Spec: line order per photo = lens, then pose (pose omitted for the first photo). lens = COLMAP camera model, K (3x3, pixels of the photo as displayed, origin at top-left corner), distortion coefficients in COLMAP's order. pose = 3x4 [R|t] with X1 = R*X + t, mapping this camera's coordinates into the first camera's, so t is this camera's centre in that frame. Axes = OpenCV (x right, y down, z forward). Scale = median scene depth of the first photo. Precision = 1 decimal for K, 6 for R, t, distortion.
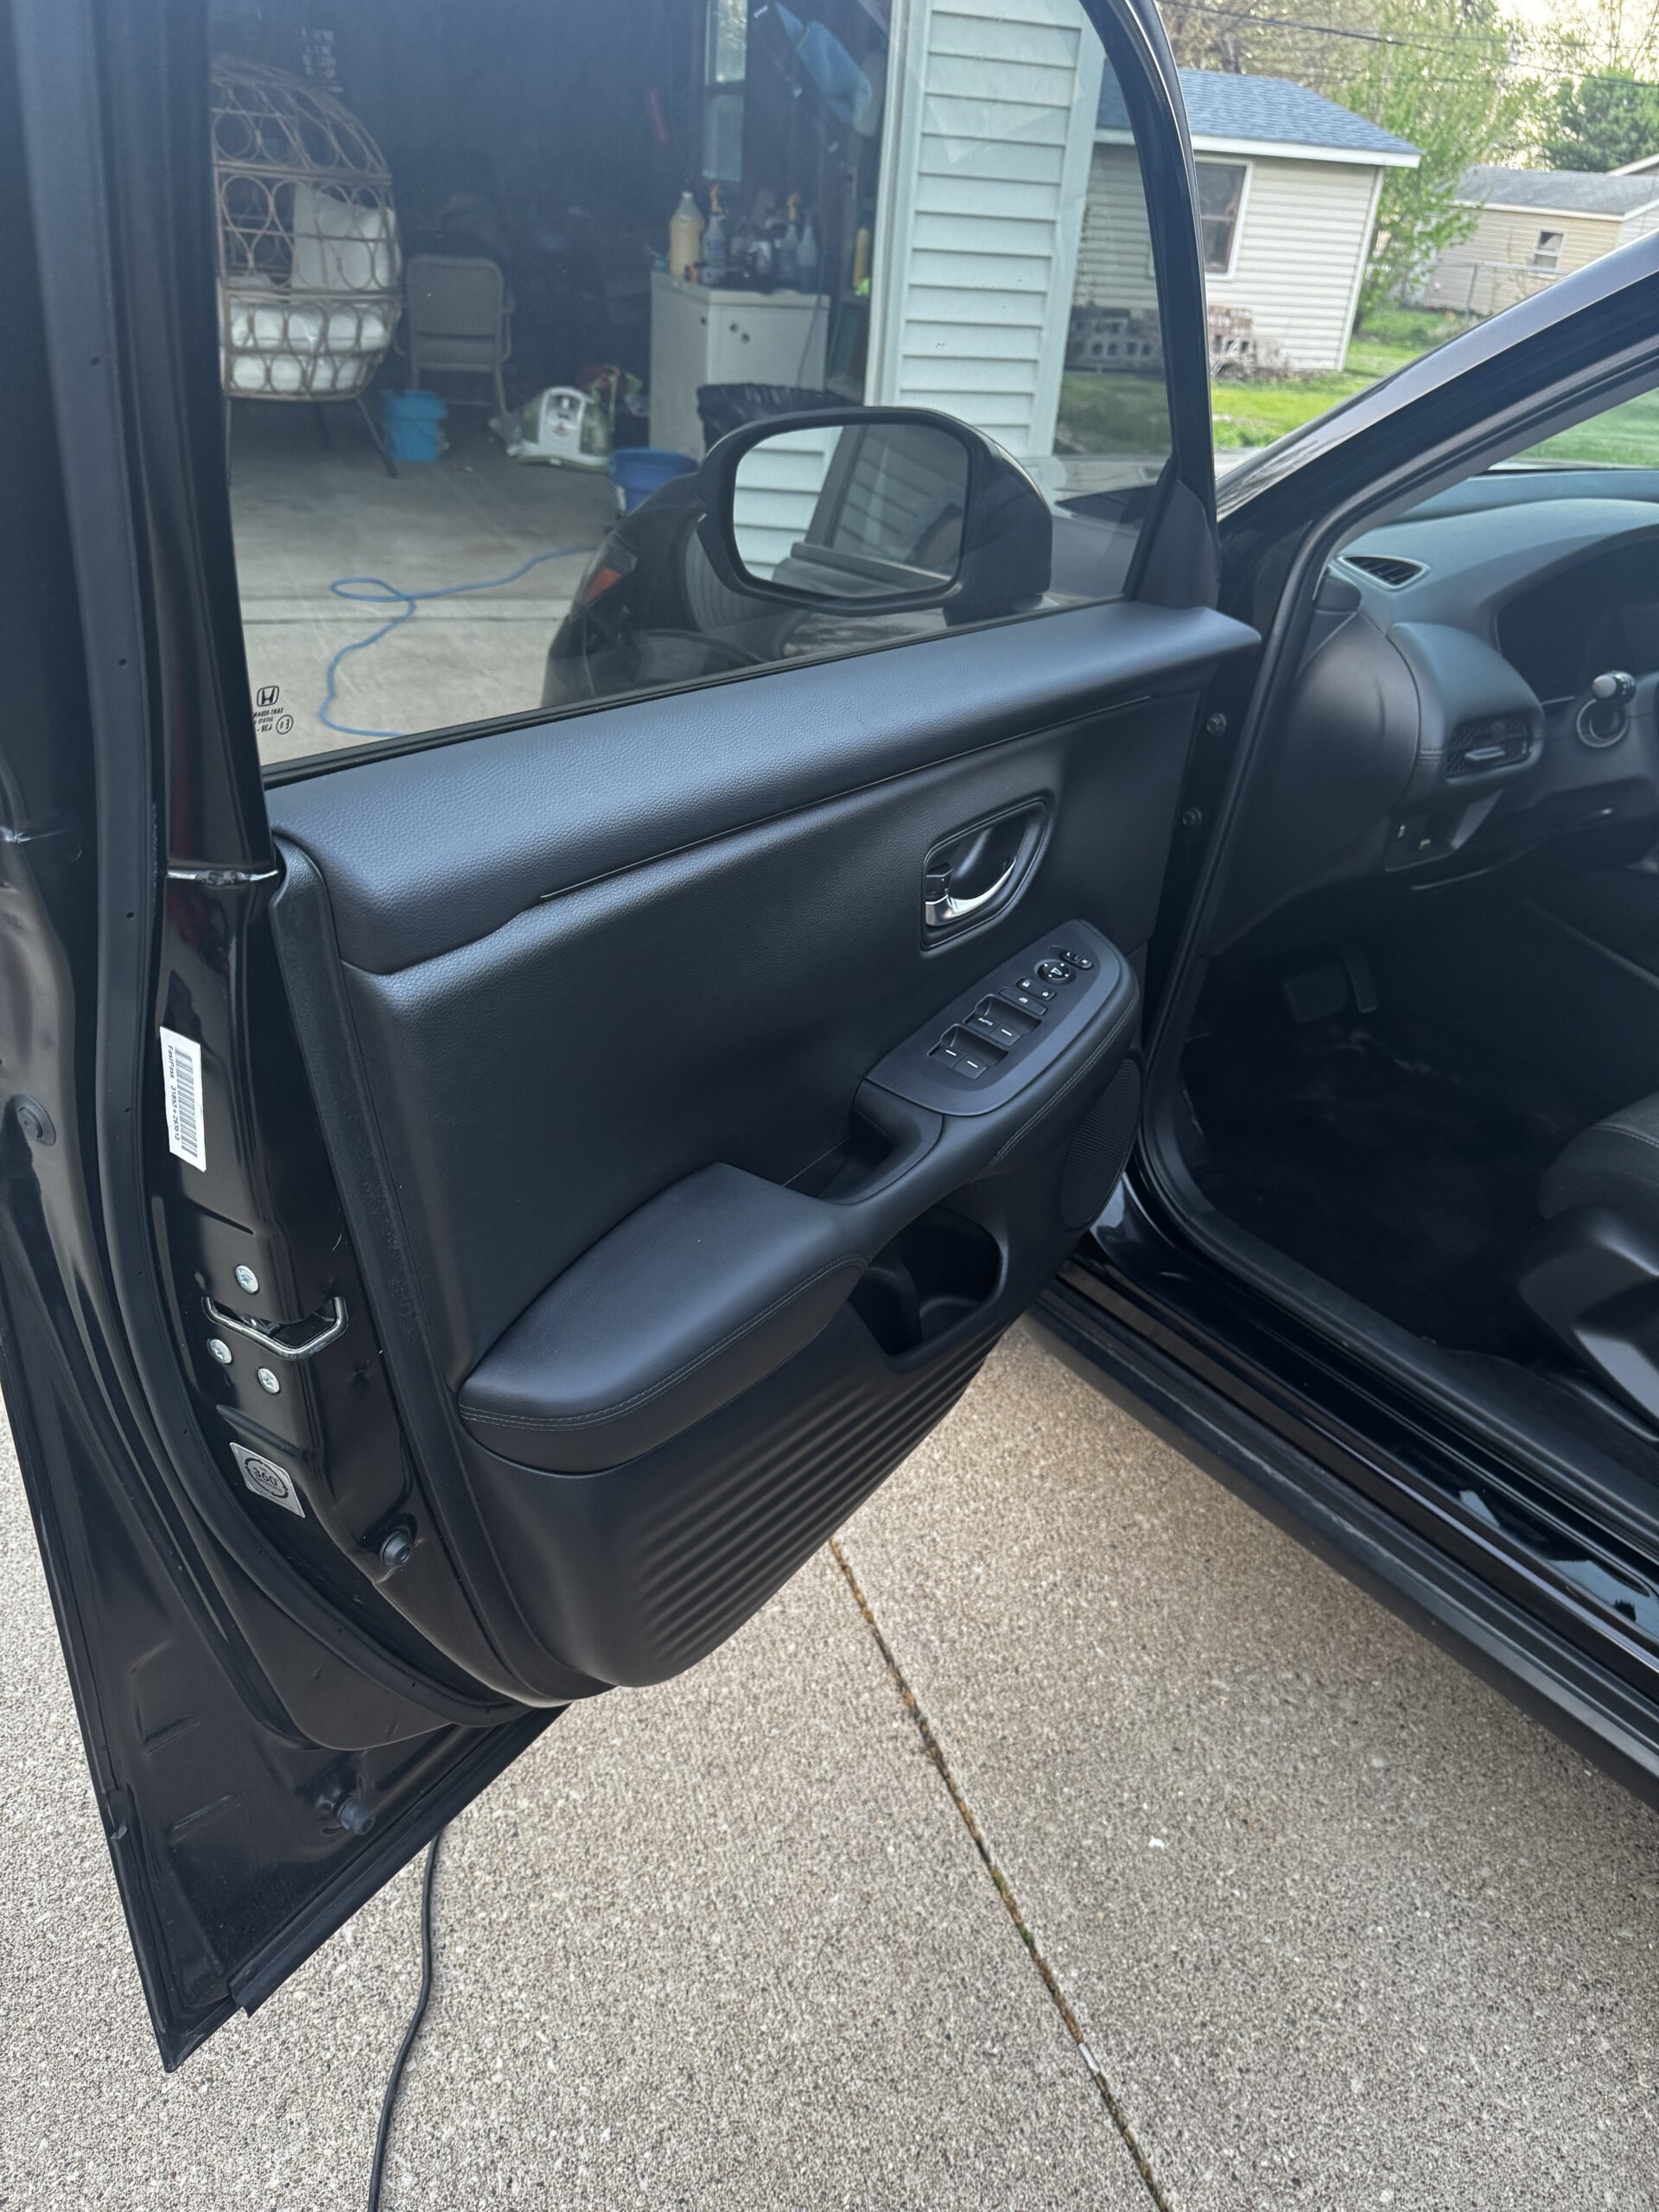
lens RADIAL K [[1561.0, 0, 829.9], [0, 1561.0, 1087.5], [0, 0, 1]] dist [0.028622, -0.045499]
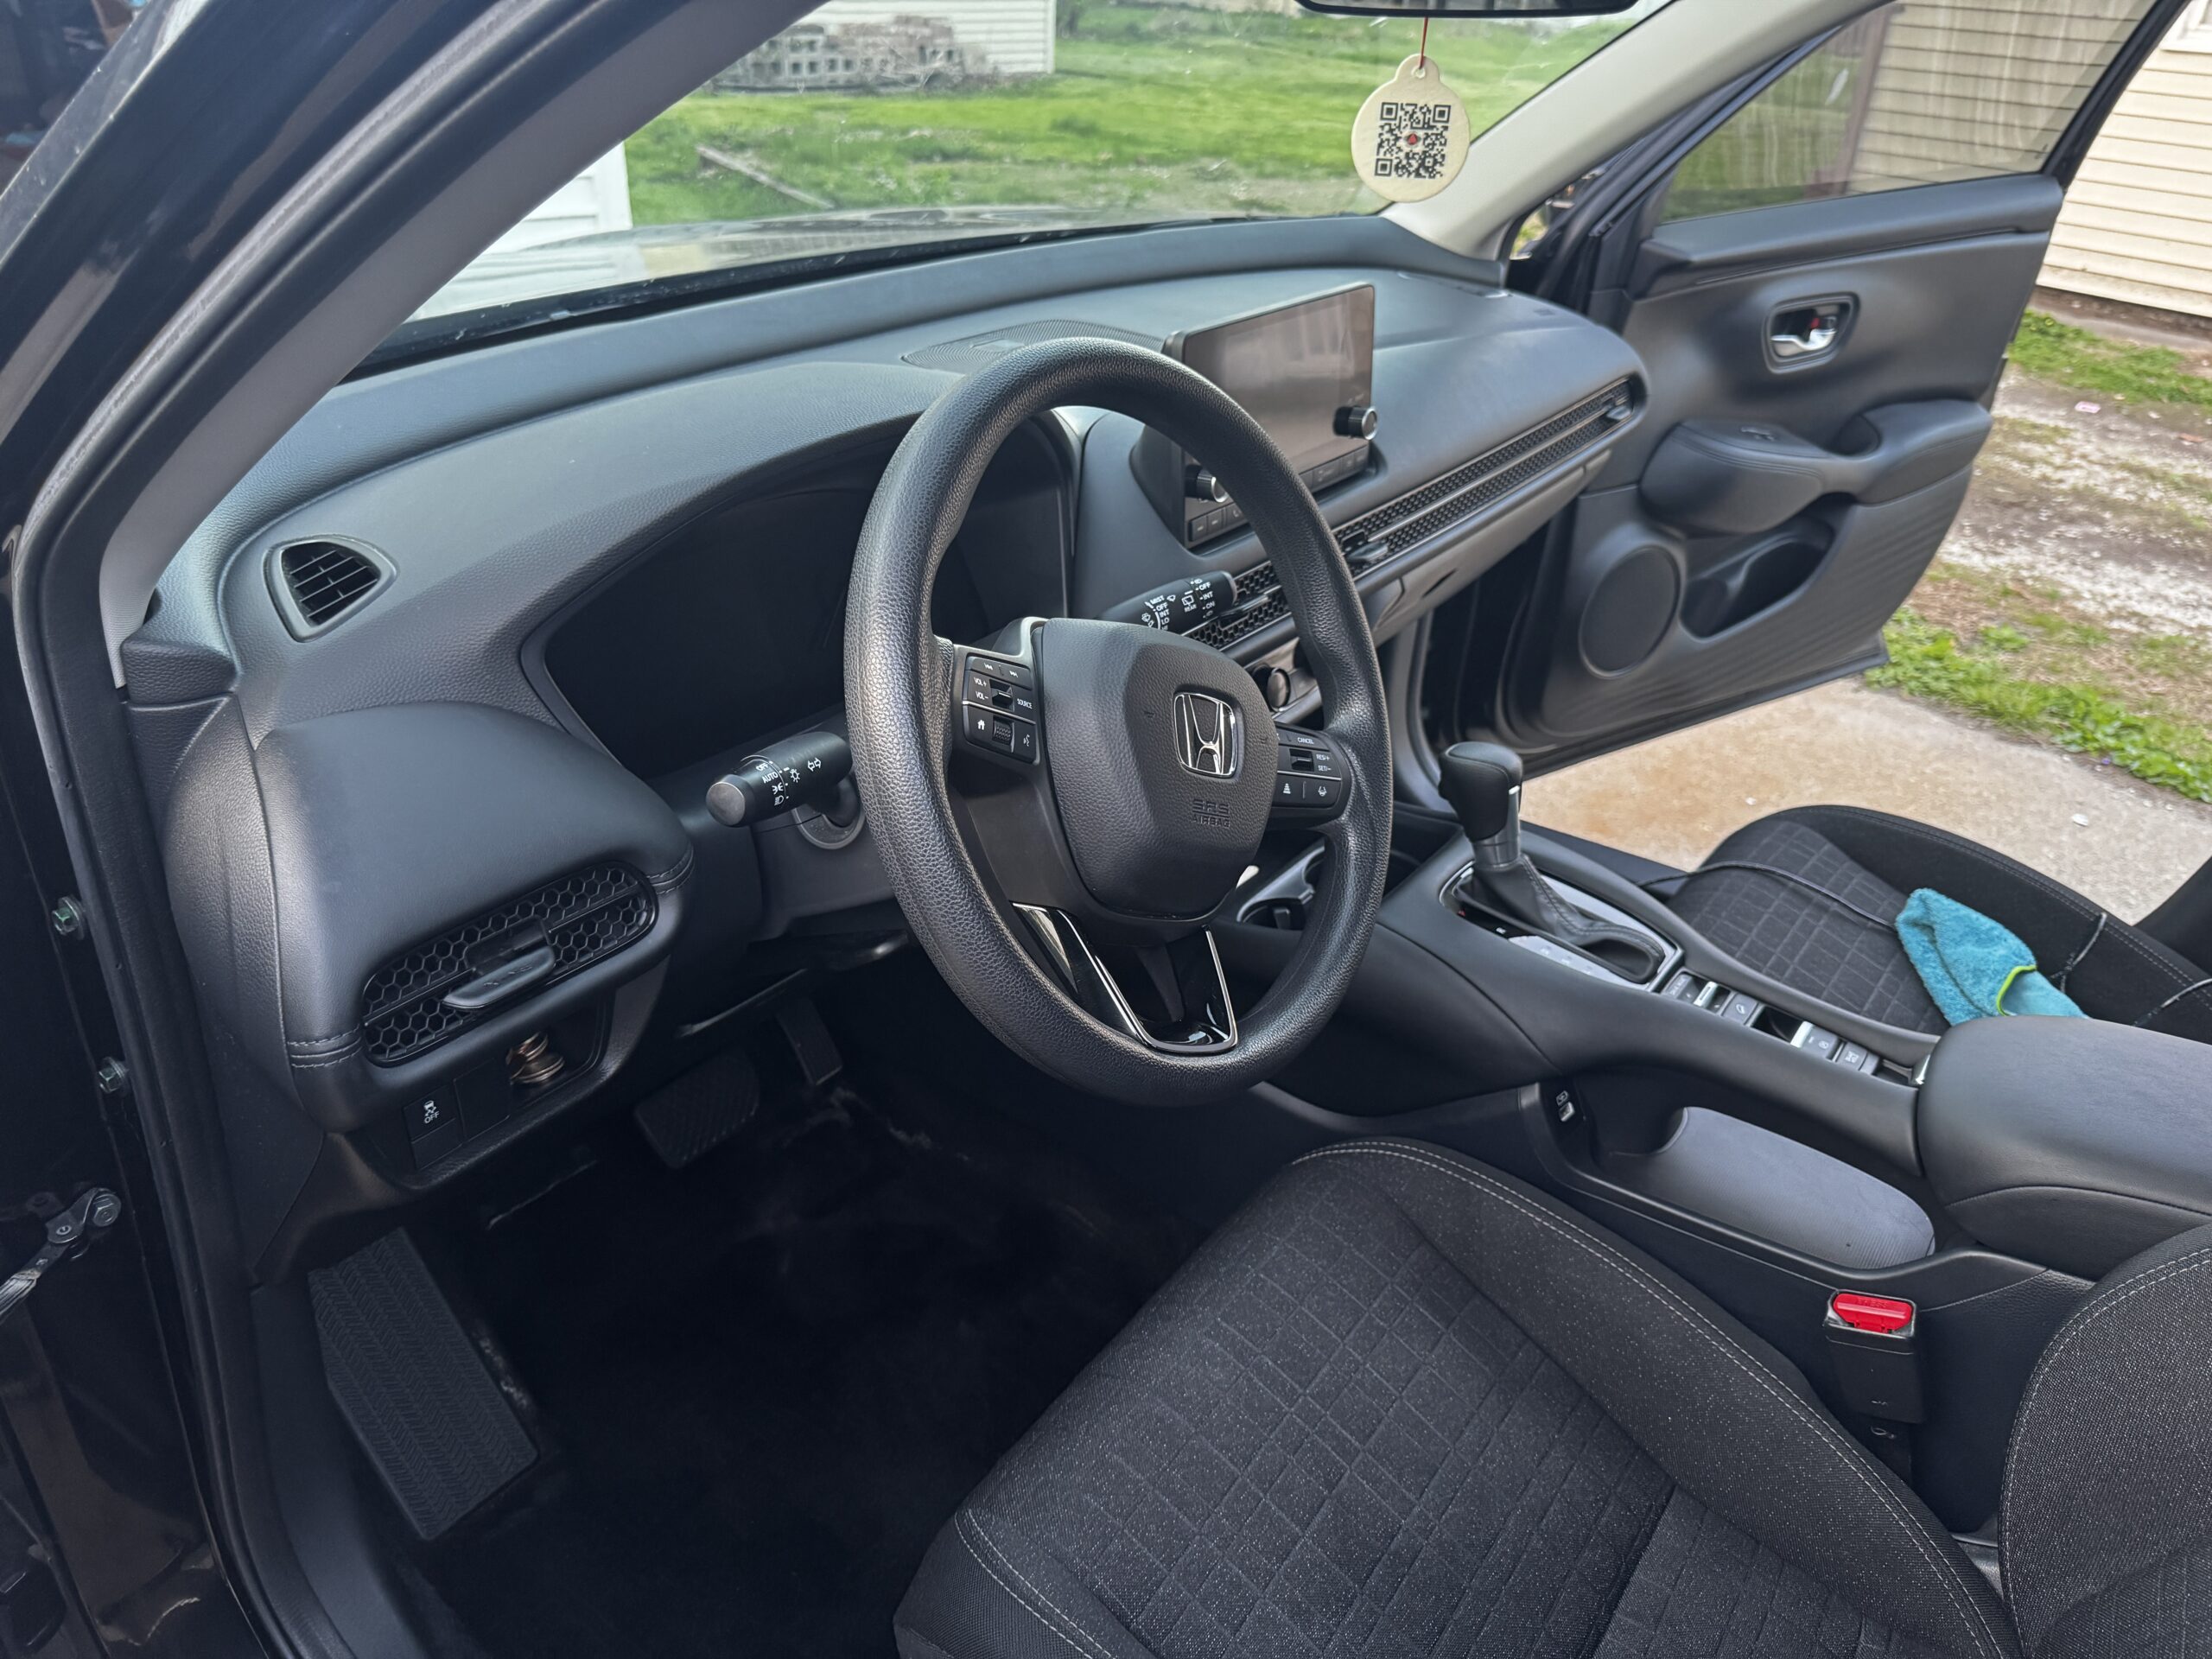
lens RADIAL K [[1561.0, 0, 1110.9], [0, 1561.0, 838.4], [0, 0, 1]] dist [0.028622, -0.045499]
pose [[0.951977, -0.183576, 0.245028, 0.423182], [0.178817, 0.982997, 0.041732, -0.212093], [-0.248523, 0.004087, 0.968617, 0.422605]]
